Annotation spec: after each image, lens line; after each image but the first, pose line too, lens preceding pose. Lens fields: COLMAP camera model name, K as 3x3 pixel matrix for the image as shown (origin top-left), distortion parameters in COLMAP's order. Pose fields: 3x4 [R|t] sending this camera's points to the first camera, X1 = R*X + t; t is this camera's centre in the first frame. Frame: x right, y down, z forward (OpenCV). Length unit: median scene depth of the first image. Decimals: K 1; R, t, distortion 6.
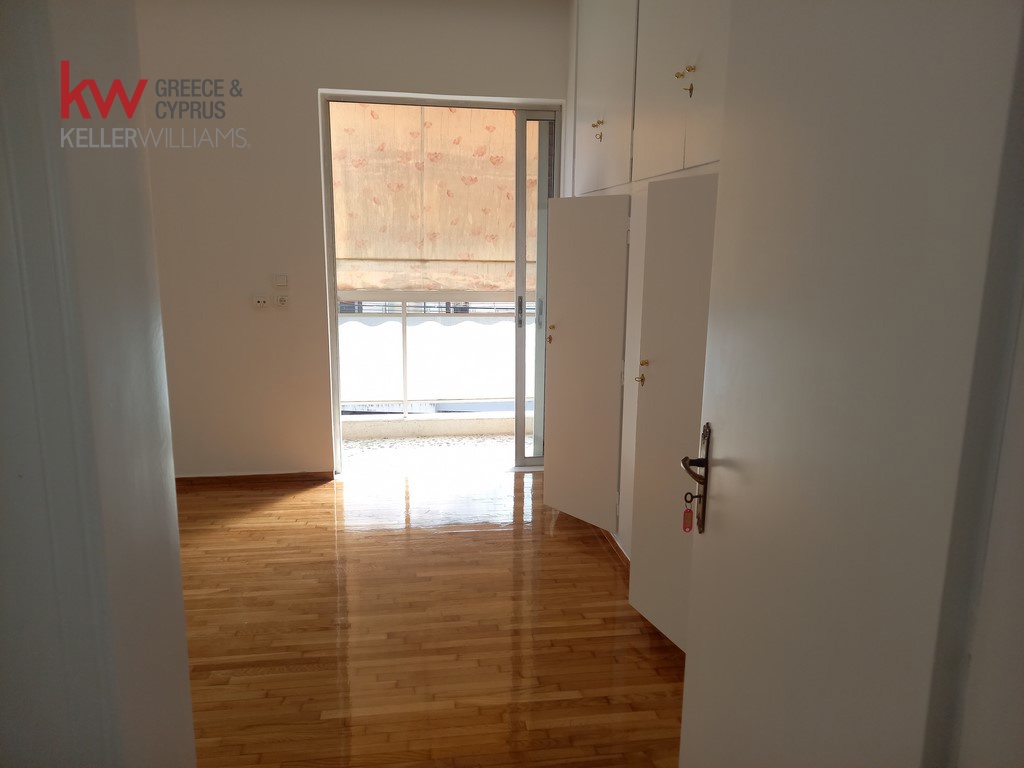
lens RADIAL K [[743.0, 0, 520.2], [0, 743.0, 384.2], [0, 0, 1]] dist [0.057418, -0.064887]
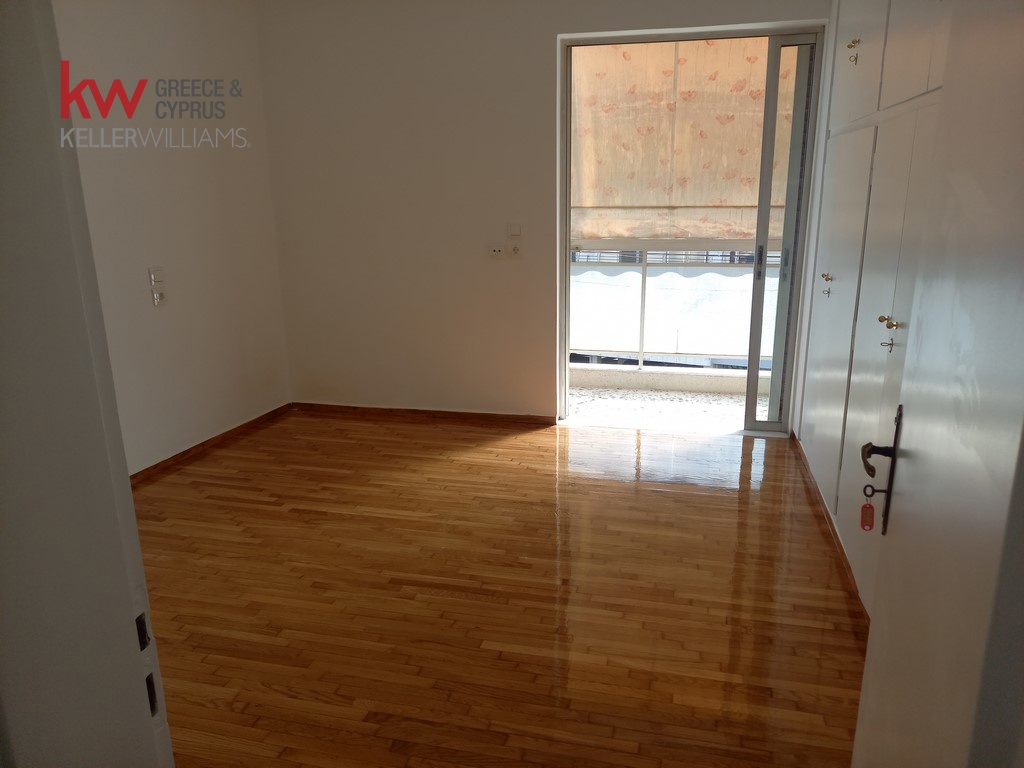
lens RADIAL K [[743.0, 0, 520.2], [0, 743.0, 384.2], [0, 0, 1]] dist [0.057418, -0.064887]
pose [[0.928593, 0.073673, -0.363712, 0.072820], [-0.048625, 0.995801, 0.077562, -0.005550], [0.367899, -0.054338, 0.928277, 0.028457]]
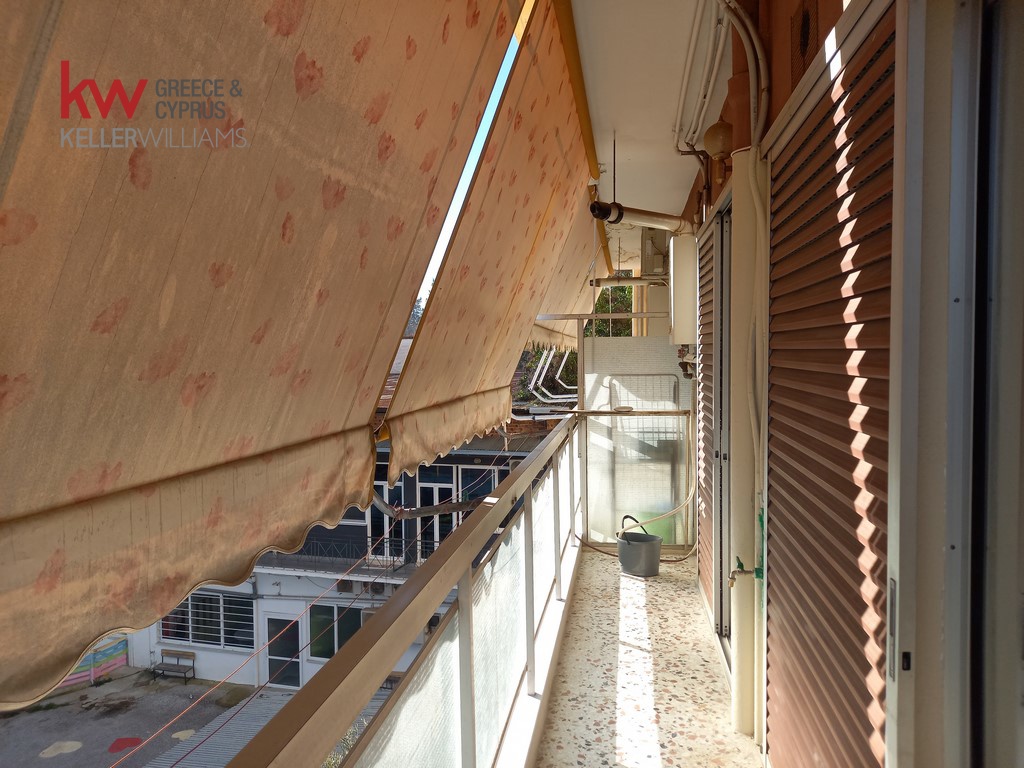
lens RADIAL K [[743.0, 0, 520.2], [0, 743.0, 384.2], [0, 0, 1]] dist [0.057418, -0.064887]
pose [[0.298190, -0.057068, 0.952799, -0.310560], [0.194518, 0.980897, -0.002126, -0.230360], [-0.934476, 0.185971, 0.303594, 1.084064]]
